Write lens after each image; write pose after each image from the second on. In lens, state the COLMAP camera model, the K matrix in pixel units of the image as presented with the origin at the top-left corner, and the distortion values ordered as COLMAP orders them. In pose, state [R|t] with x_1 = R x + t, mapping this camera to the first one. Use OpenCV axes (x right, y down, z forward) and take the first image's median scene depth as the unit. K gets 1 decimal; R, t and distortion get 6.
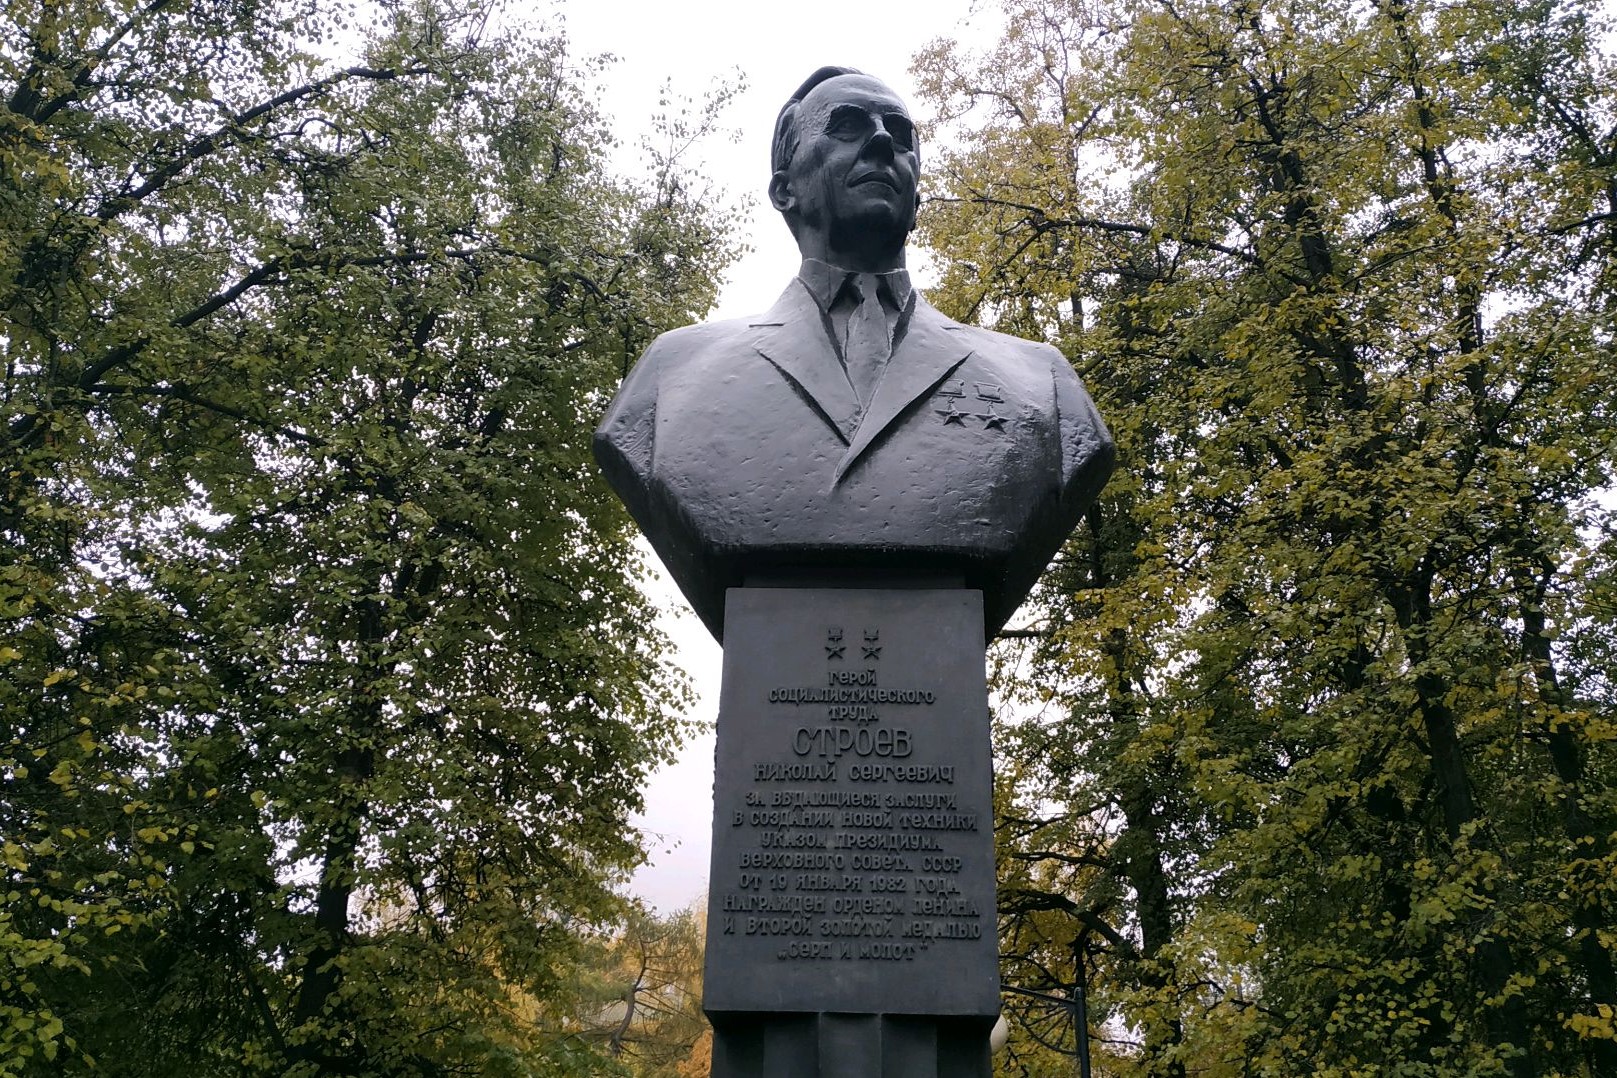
lens RADIAL K [[1382.2, 0, 815.1], [0, 1382.2, 541.0], [0, 0, 1]] dist [0.072166, -0.153955]
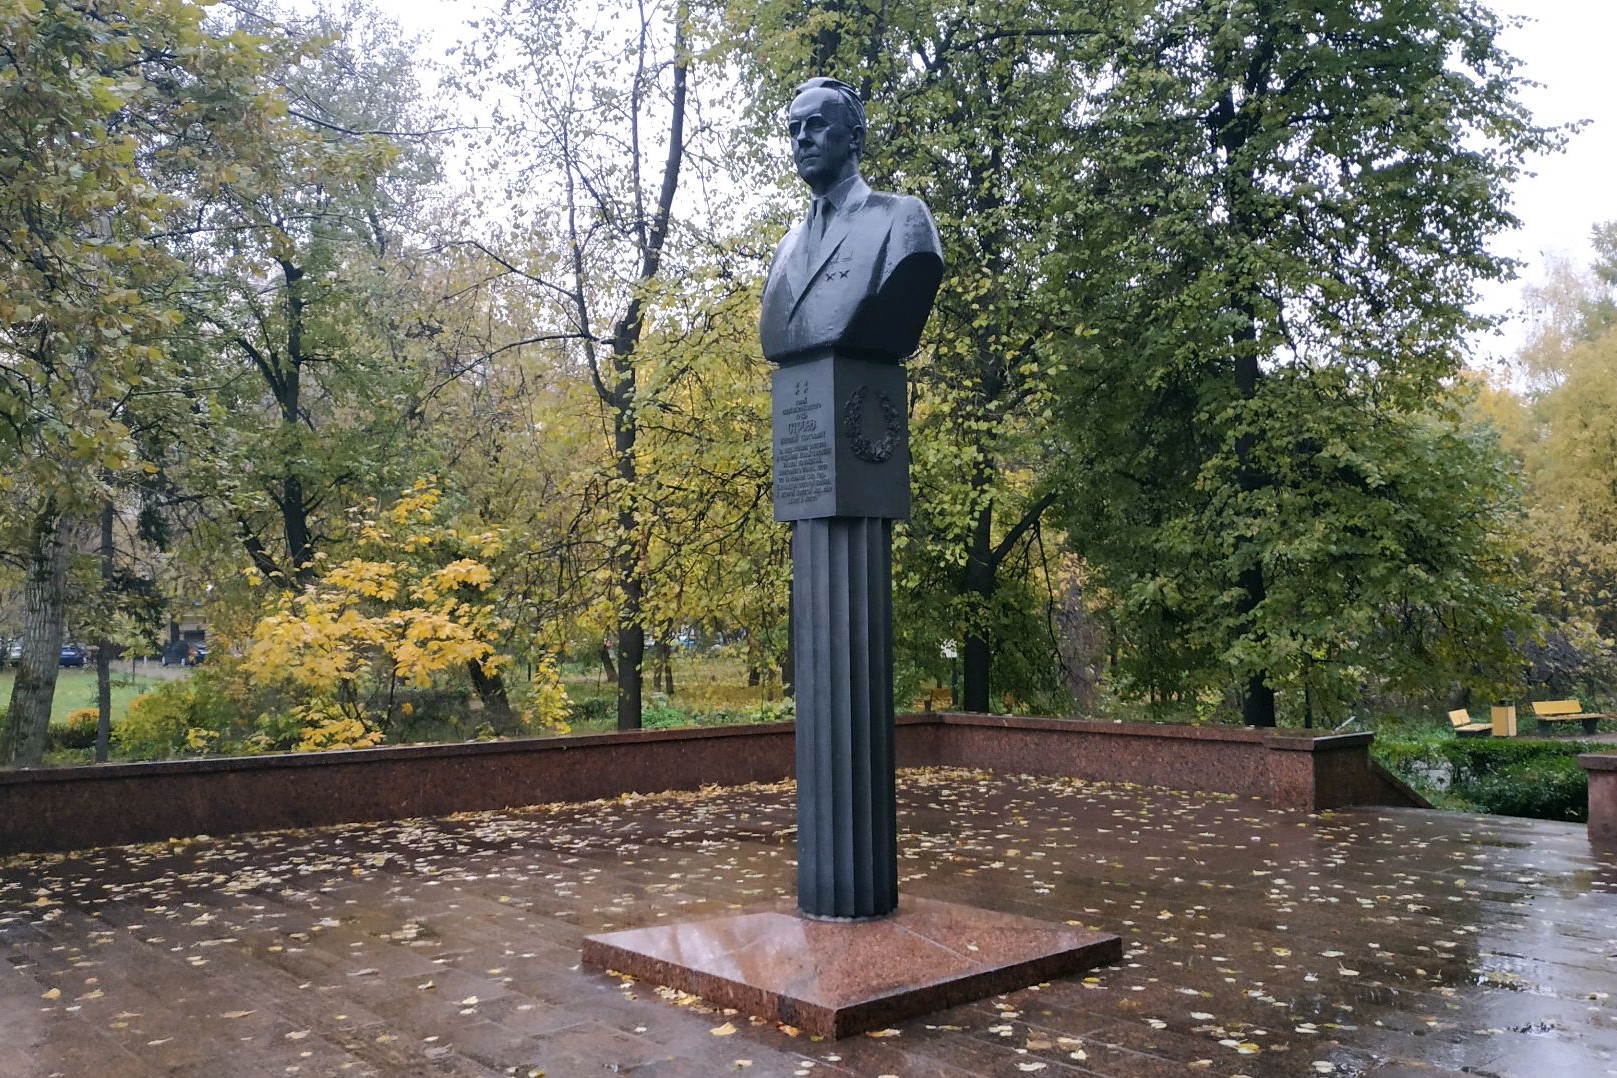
lens RADIAL K [[1382.2, 0, 815.1], [0, 1382.2, 541.0], [0, 0, 1]] dist [0.072166, -0.153955]
pose [[0.664150, -0.077284, -0.743594, 0.345309], [0.371172, 0.897482, 0.238239, -0.049119], [0.648950, -0.434227, 0.624748, -0.133229]]
